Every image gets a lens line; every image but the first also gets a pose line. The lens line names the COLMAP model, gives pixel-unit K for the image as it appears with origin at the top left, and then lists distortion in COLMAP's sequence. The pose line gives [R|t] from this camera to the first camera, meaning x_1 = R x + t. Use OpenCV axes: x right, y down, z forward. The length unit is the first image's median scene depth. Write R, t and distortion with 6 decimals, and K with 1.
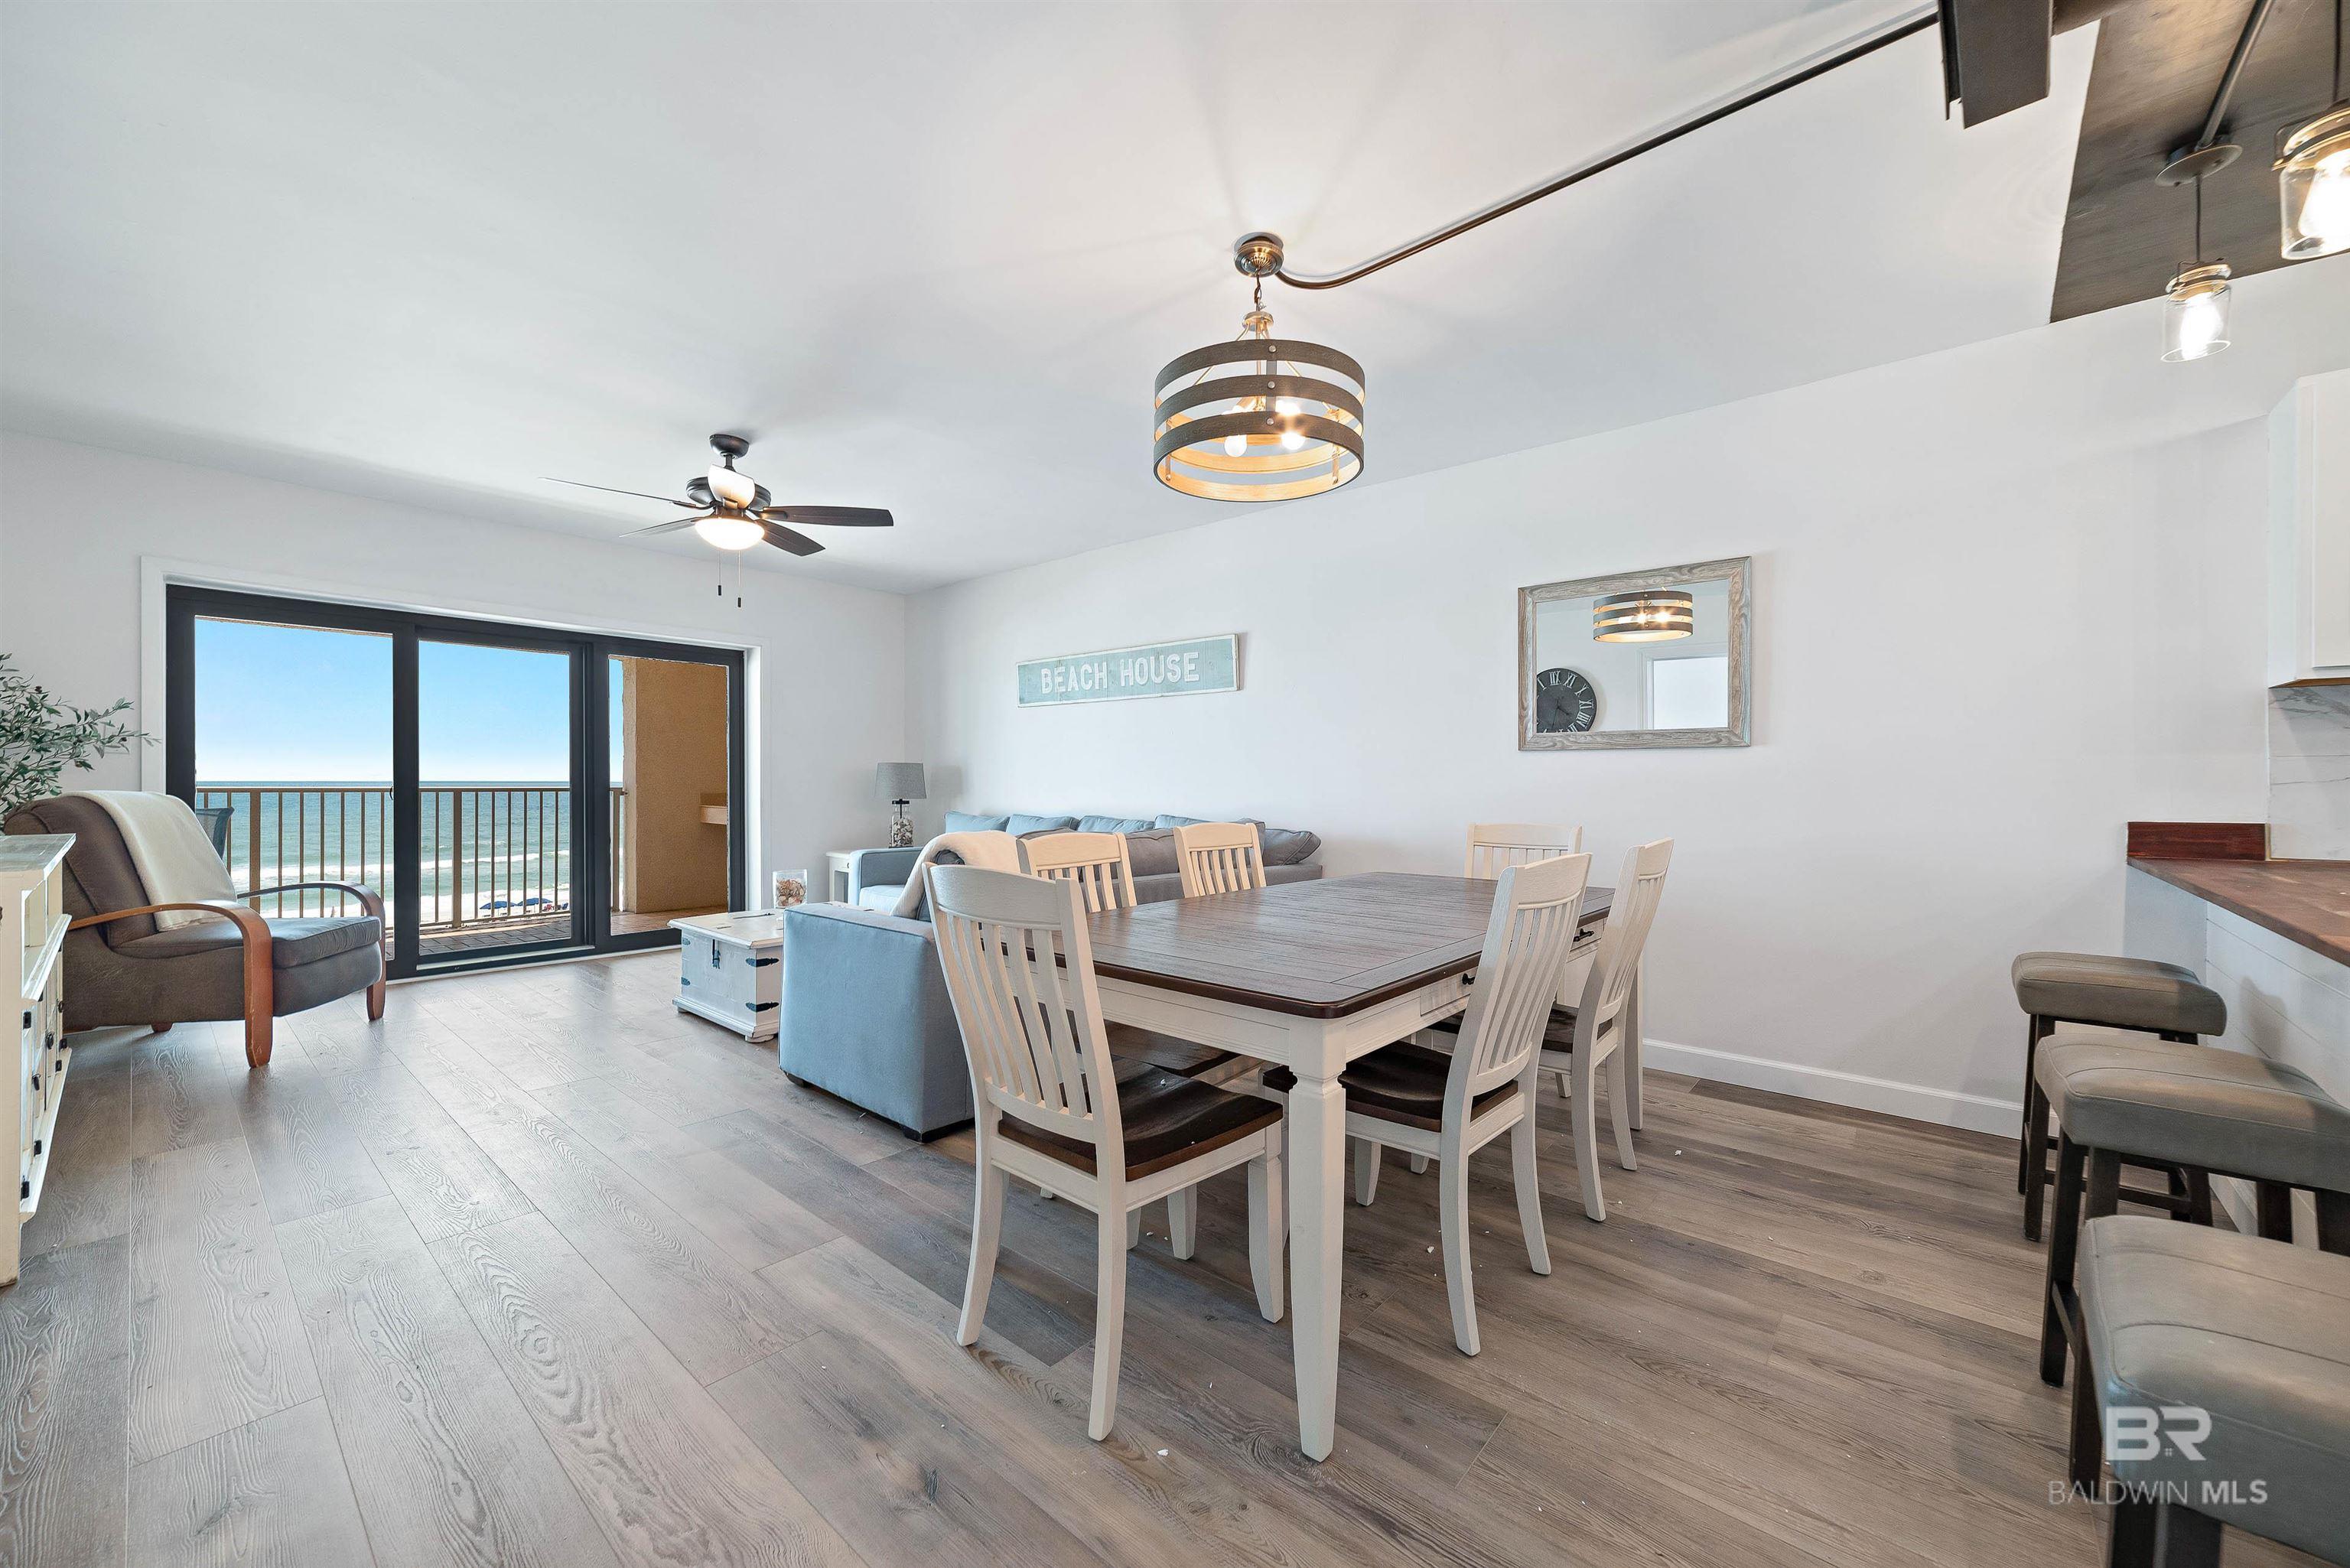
lens RADIAL K [[895.0, 0, 1175.0], [0, 895.0, 784.0], [0, 0, 1]] dist [-0.000781, 0.000072]
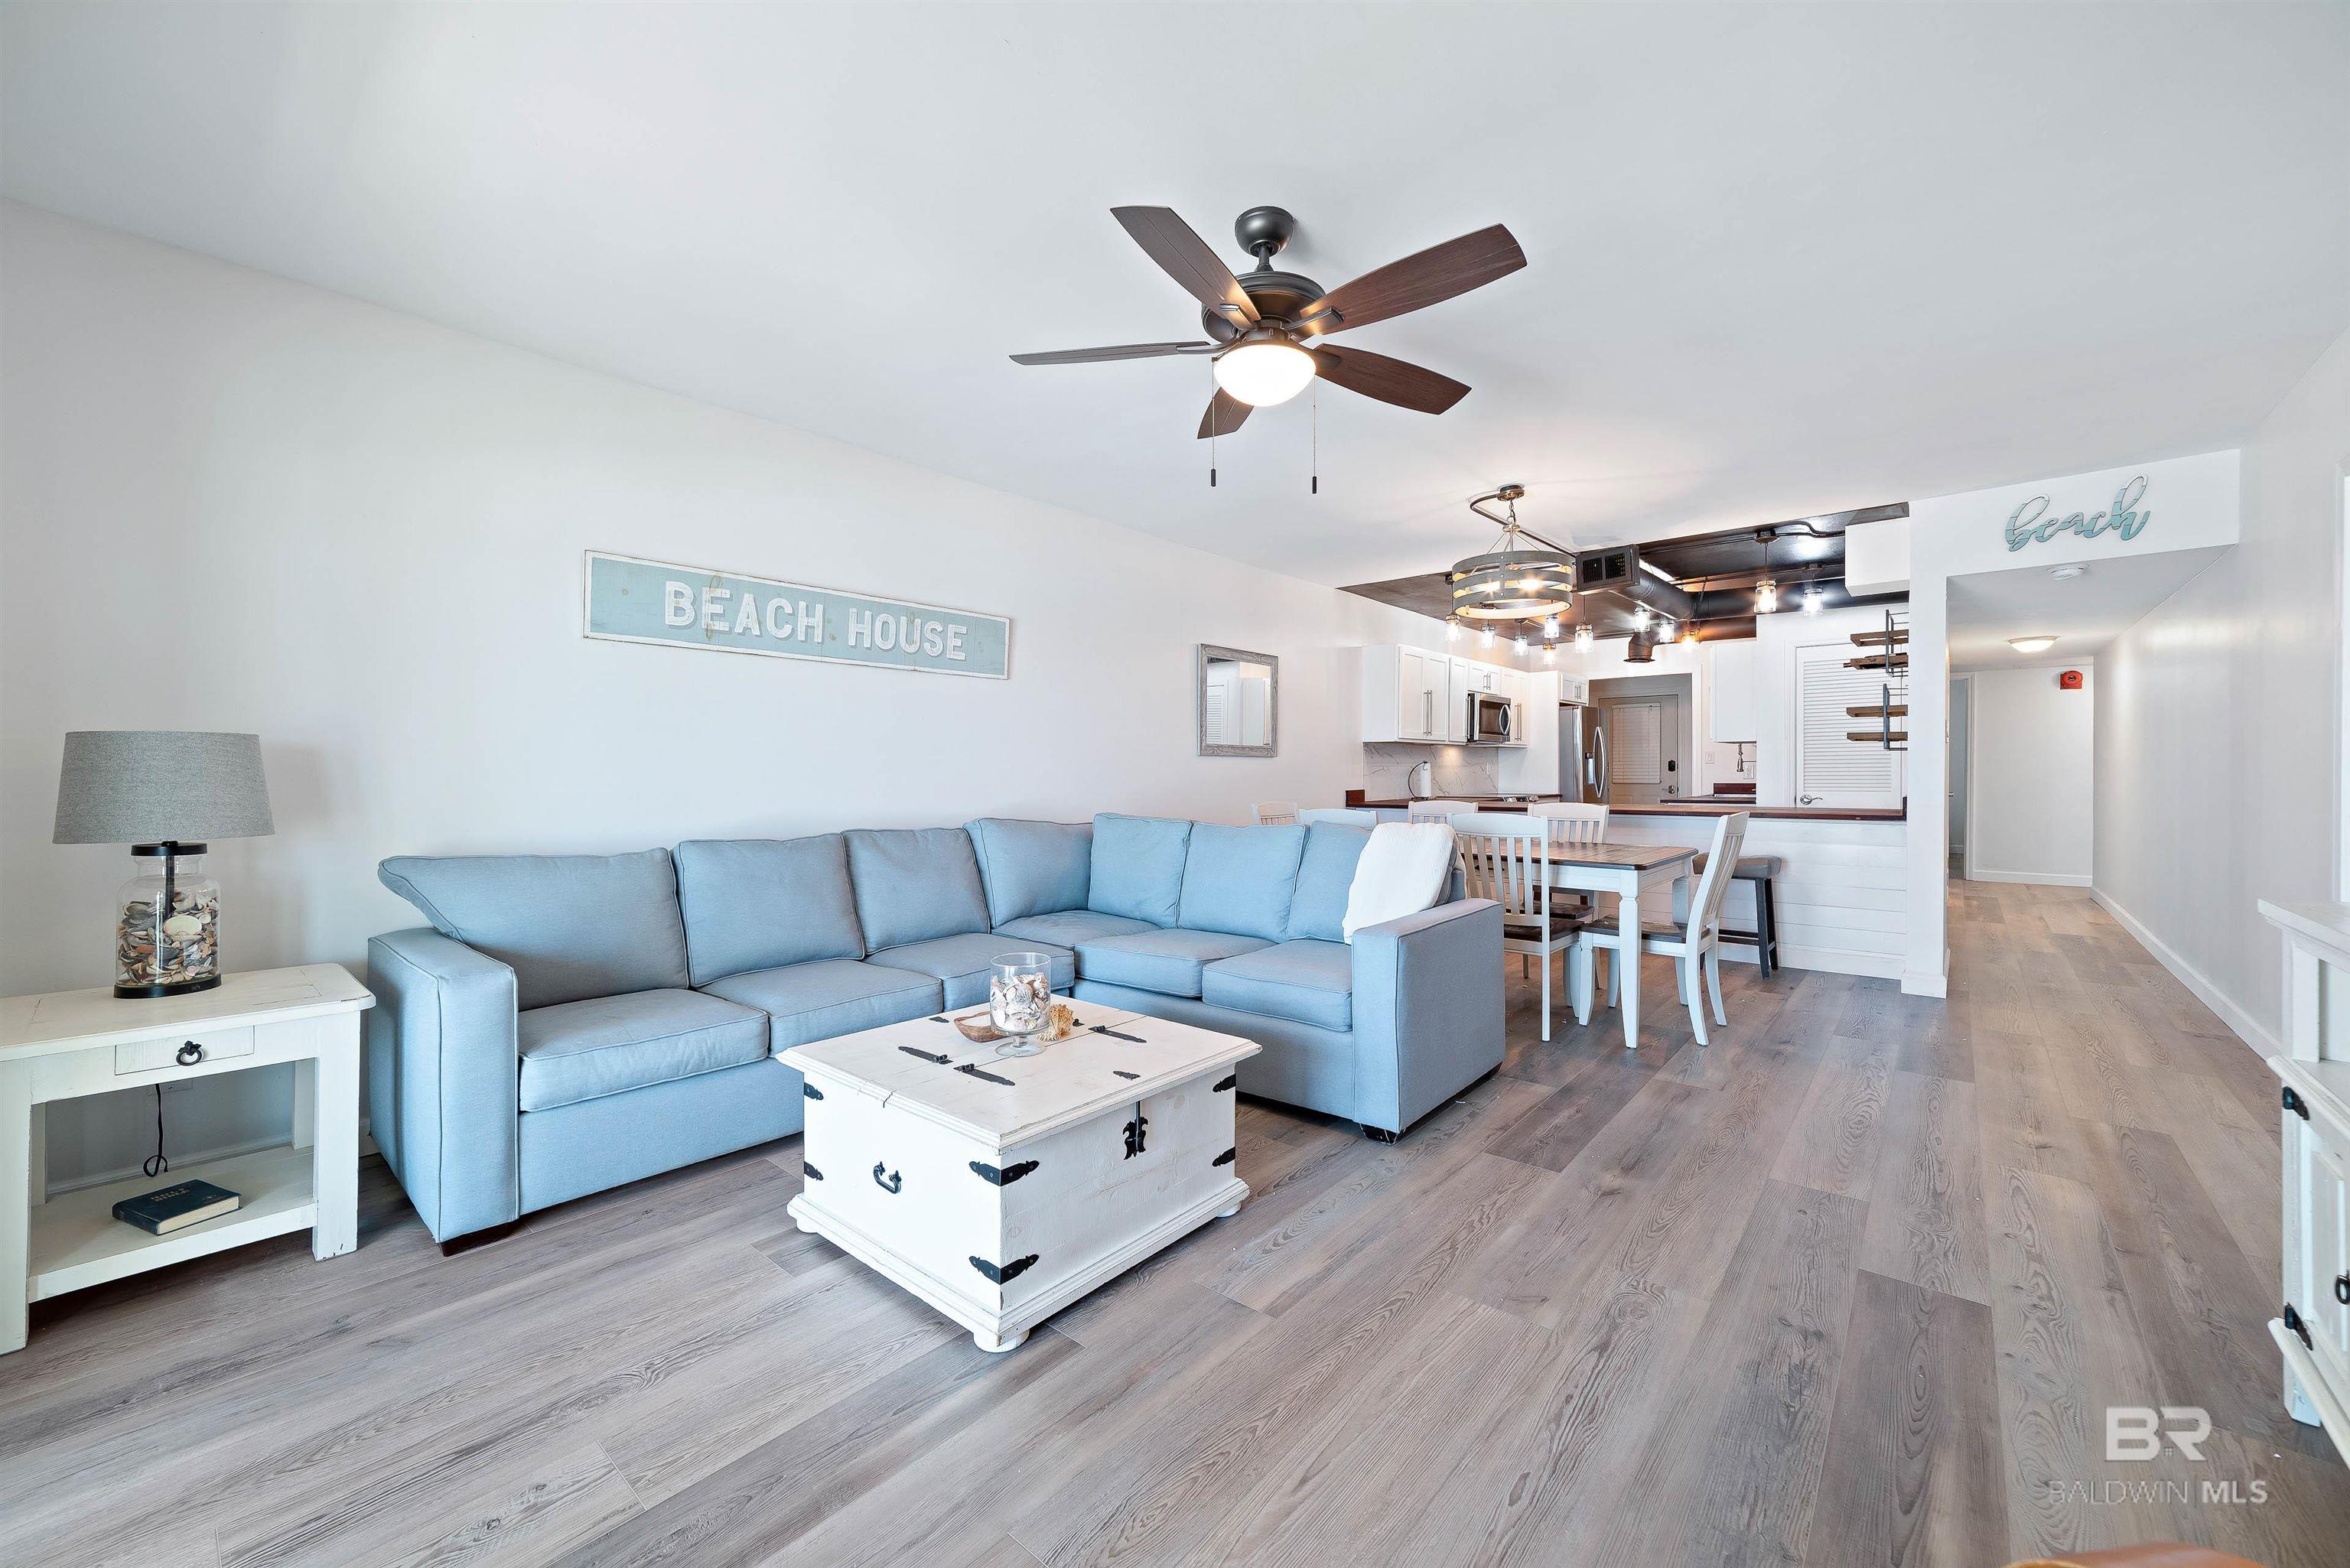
lens RADIAL K [[904.1, 0, 1179.5], [0, 904.1, 781.9], [0, 0, 1]] dist [-0.000128, 0.000225]
pose [[-0.005694, -0.013716, 0.999890, -1.093015], [0.003604, 0.999899, 0.013737, -0.014022], [-0.999977, 0.003682, -0.005644, 1.044518]]
